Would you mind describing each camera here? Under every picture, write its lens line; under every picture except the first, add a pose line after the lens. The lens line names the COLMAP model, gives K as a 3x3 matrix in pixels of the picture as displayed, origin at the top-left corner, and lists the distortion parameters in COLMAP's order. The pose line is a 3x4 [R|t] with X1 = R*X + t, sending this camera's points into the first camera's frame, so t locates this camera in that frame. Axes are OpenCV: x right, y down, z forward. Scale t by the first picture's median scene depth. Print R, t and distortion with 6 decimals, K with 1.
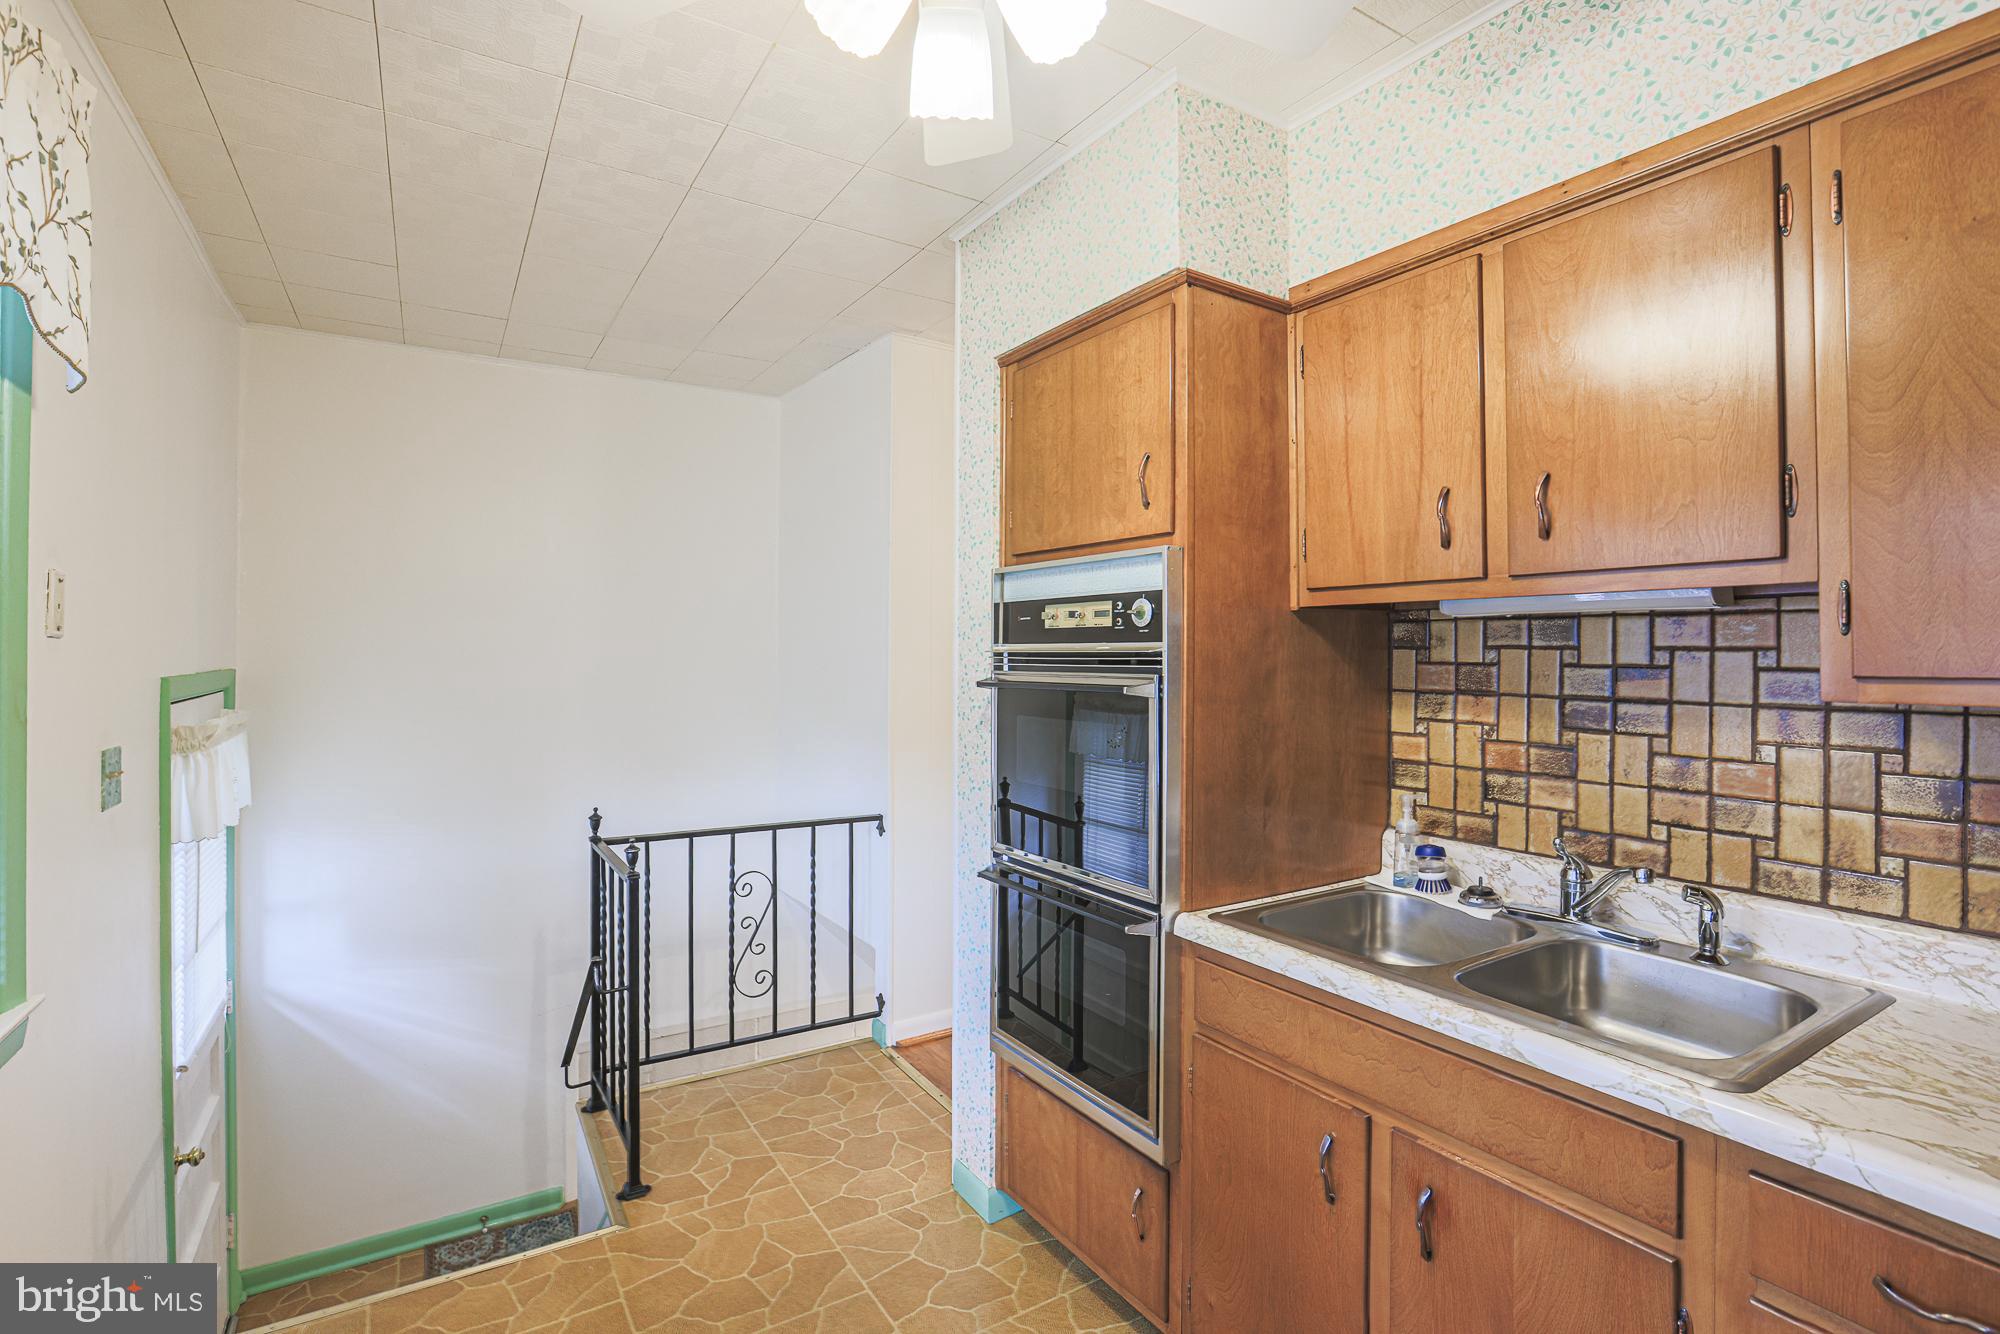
lens RADIAL K [[940.5, 0, 969.5], [0, 940.5, 639.9], [0, 0, 1]] dist [-0.046221, 0.024678]
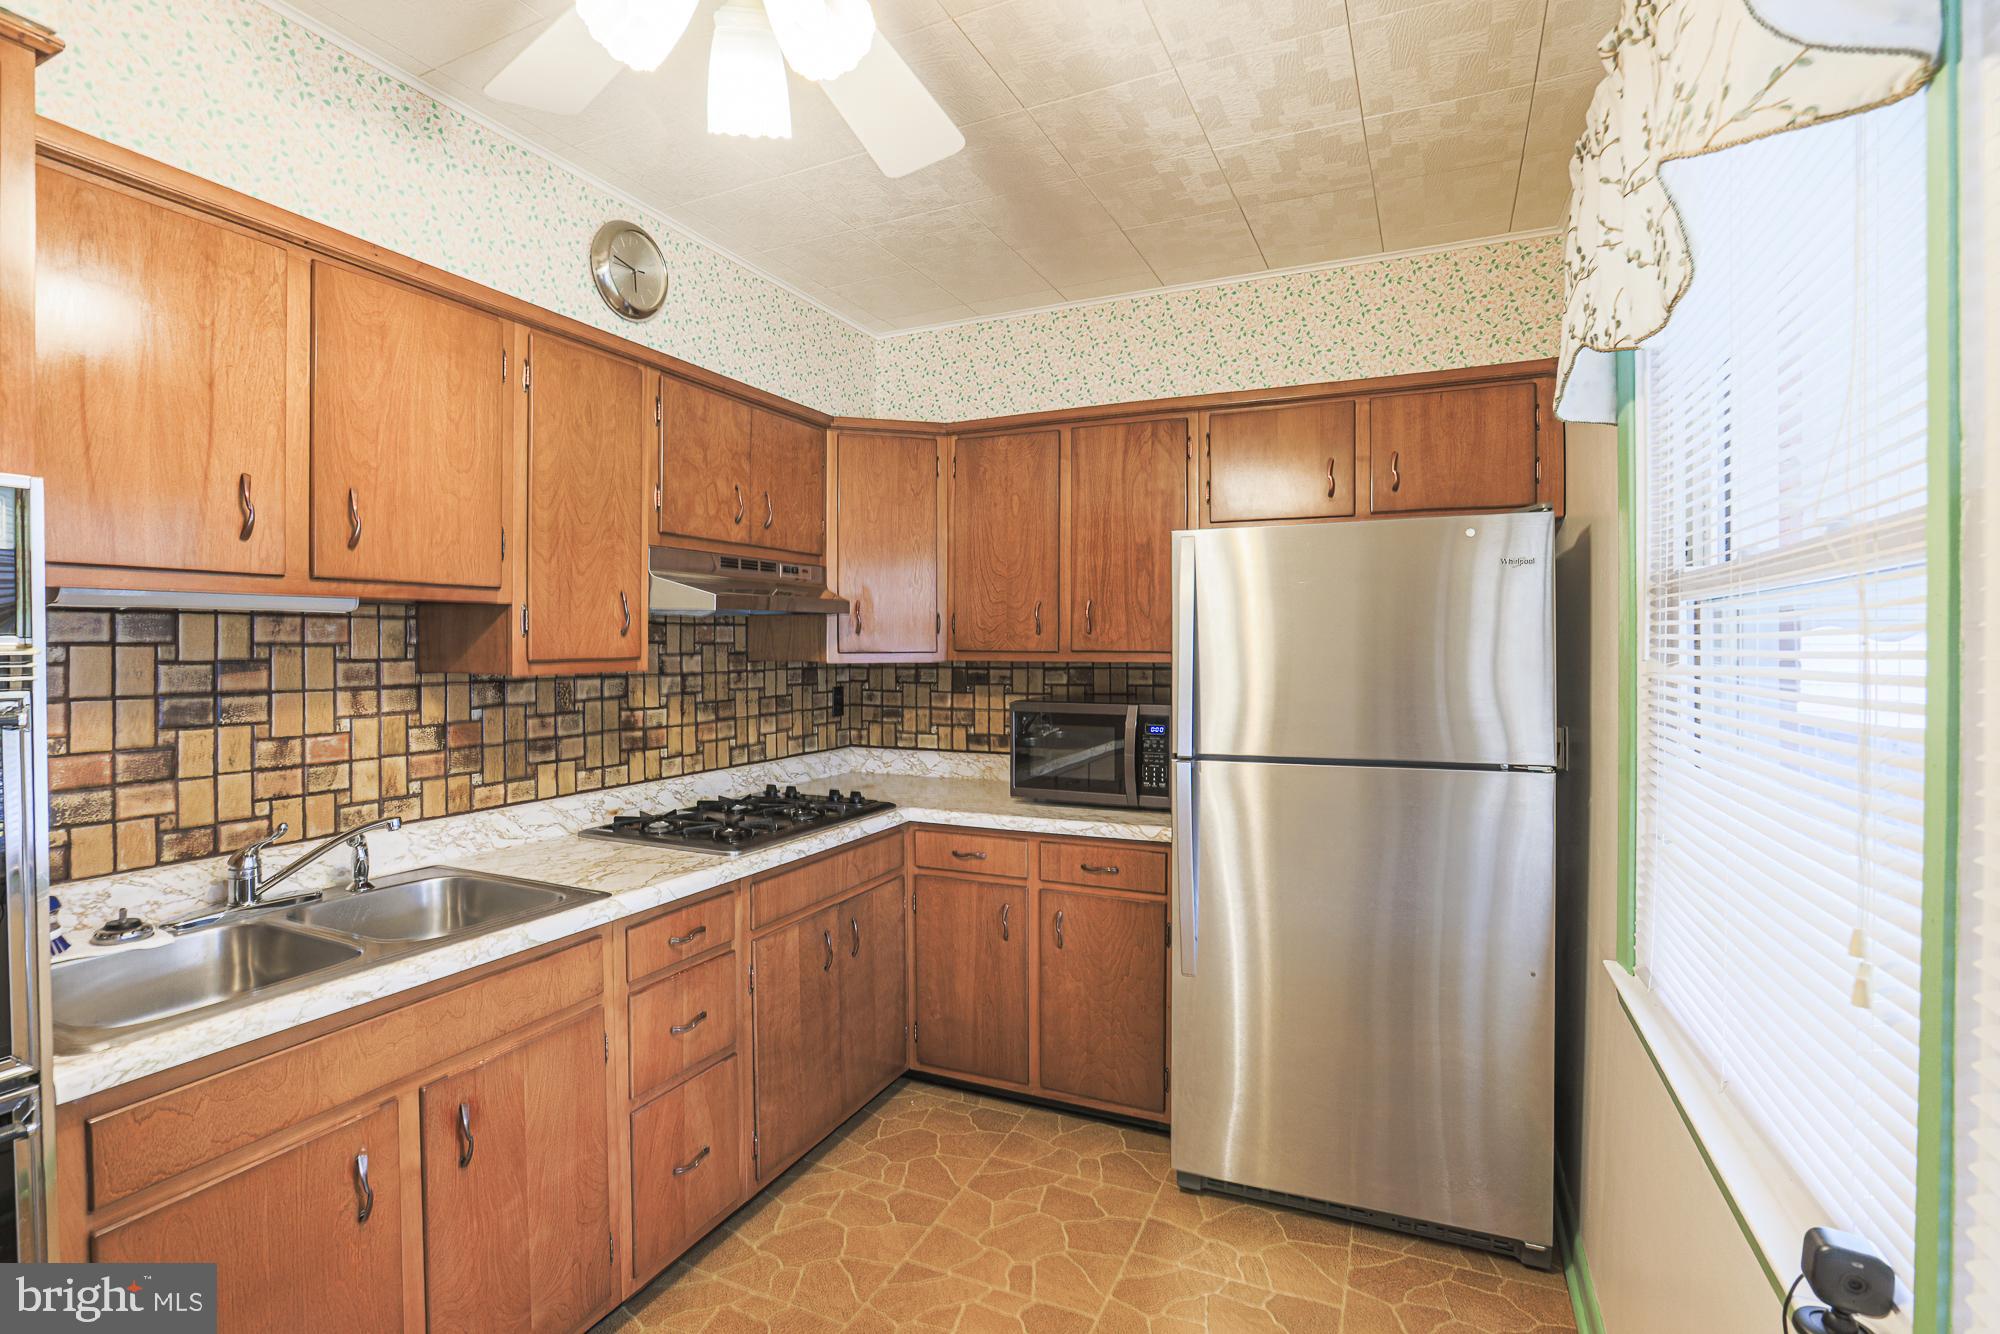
lens RADIAL K [[954.8, 0, 1023.8], [0, 954.8, 653.4], [0, 0, 1]] dist [-0.041314, 0.030134]
pose [[-0.560766, -0.012055, 0.827886, -0.717725], [-0.011122, 0.999913, 0.007027, 0.001610], [-0.827900, -0.005267, -0.560852, 0.880520]]
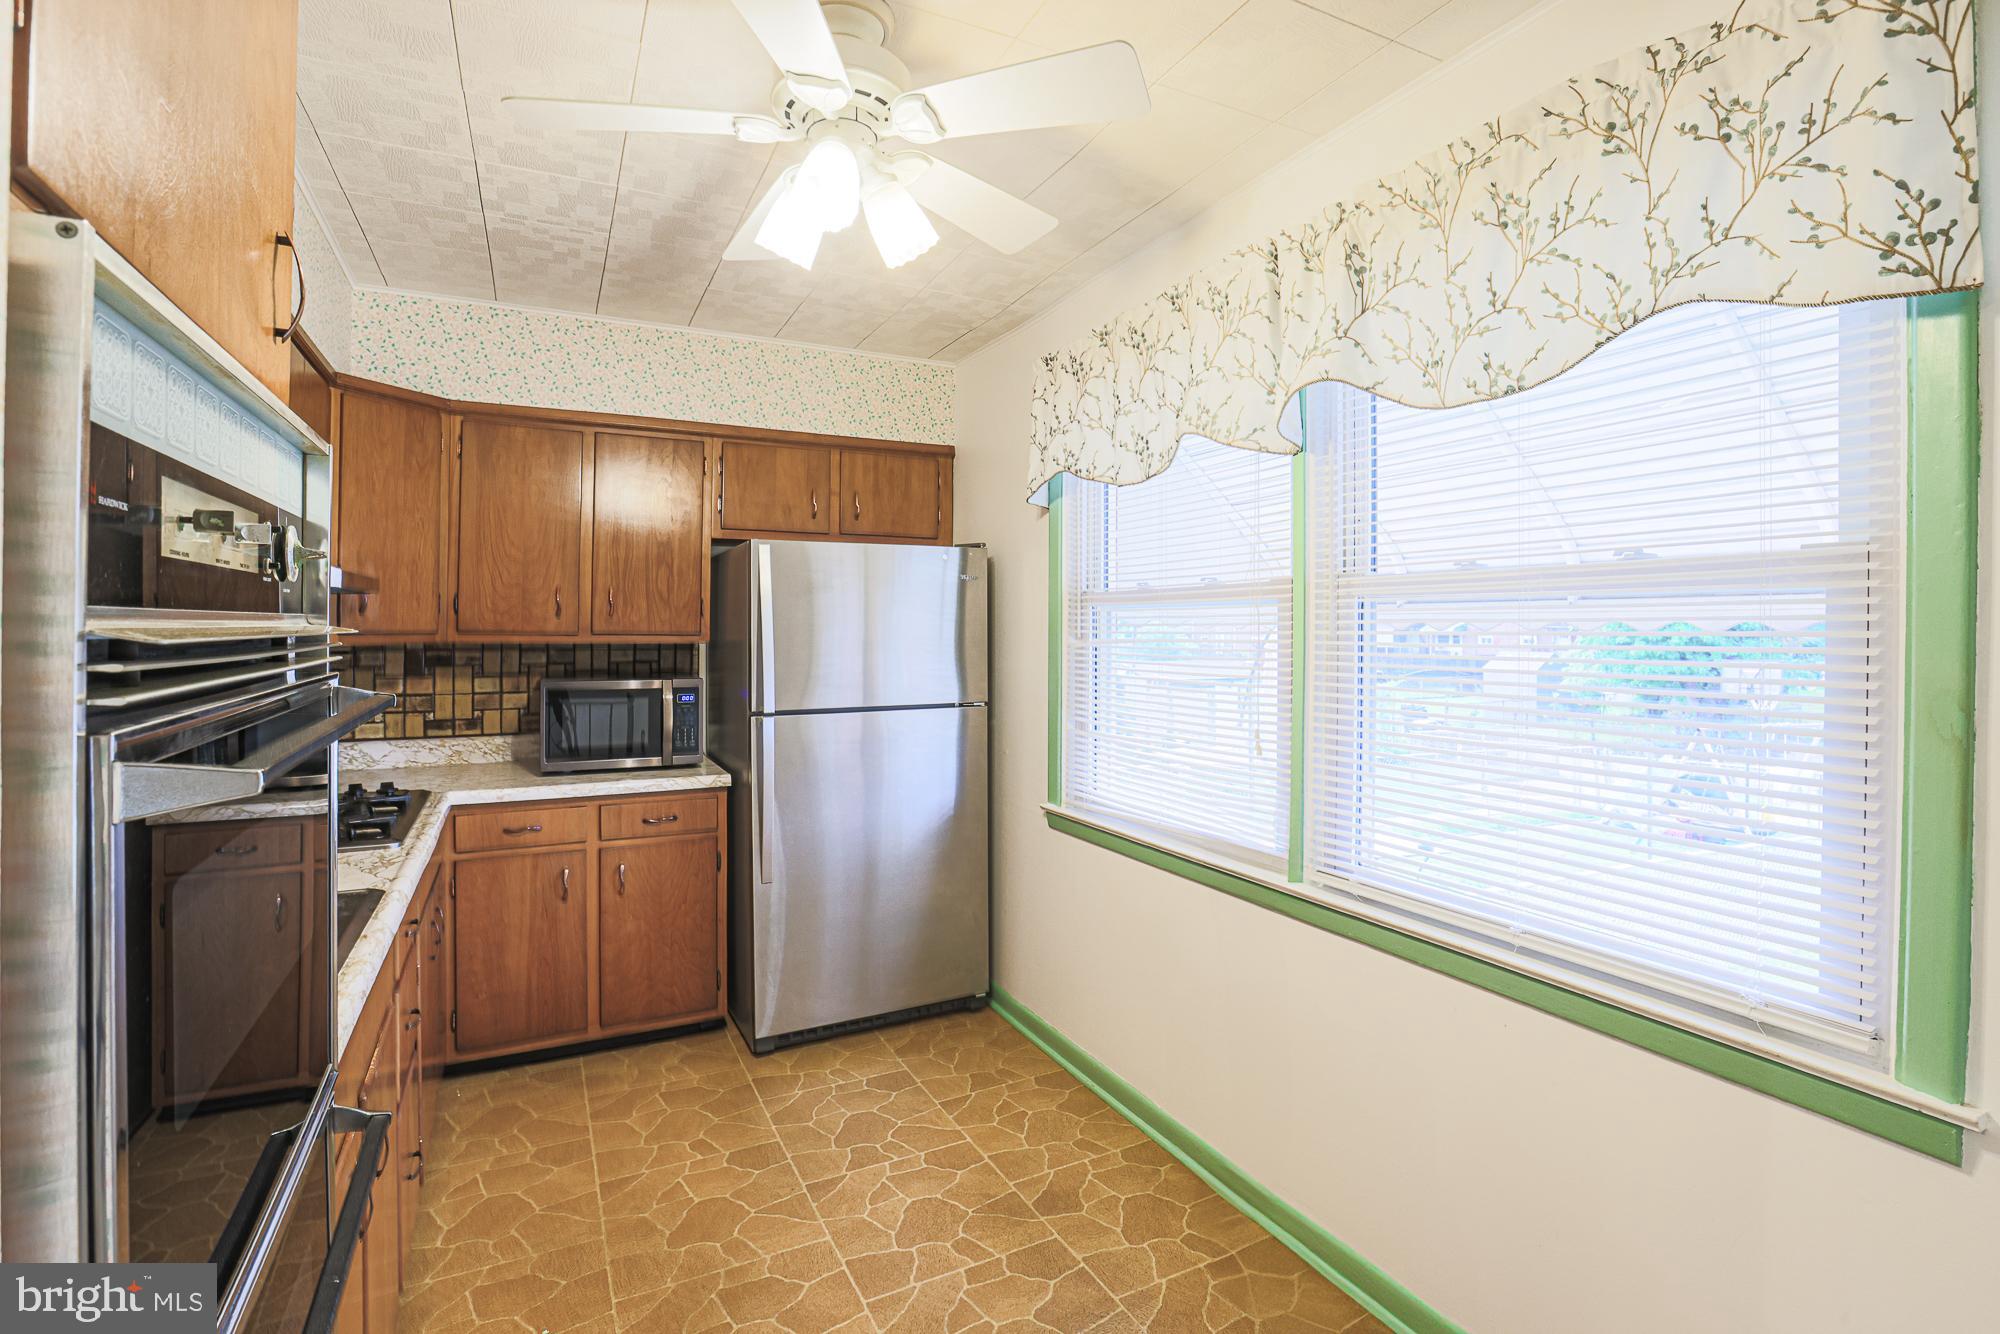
lens RADIAL K [[930.6, 0, 991.9], [0, 930.6, 637.5], [0, 0, 1]] dist [-0.032441, 0.015402]
pose [[-0.995027, -0.009127, 0.099184, -0.277650], [-0.009321, 0.999955, -0.001494, 0.014170], [-0.099166, -0.002411, -0.995068, 1.640782]]
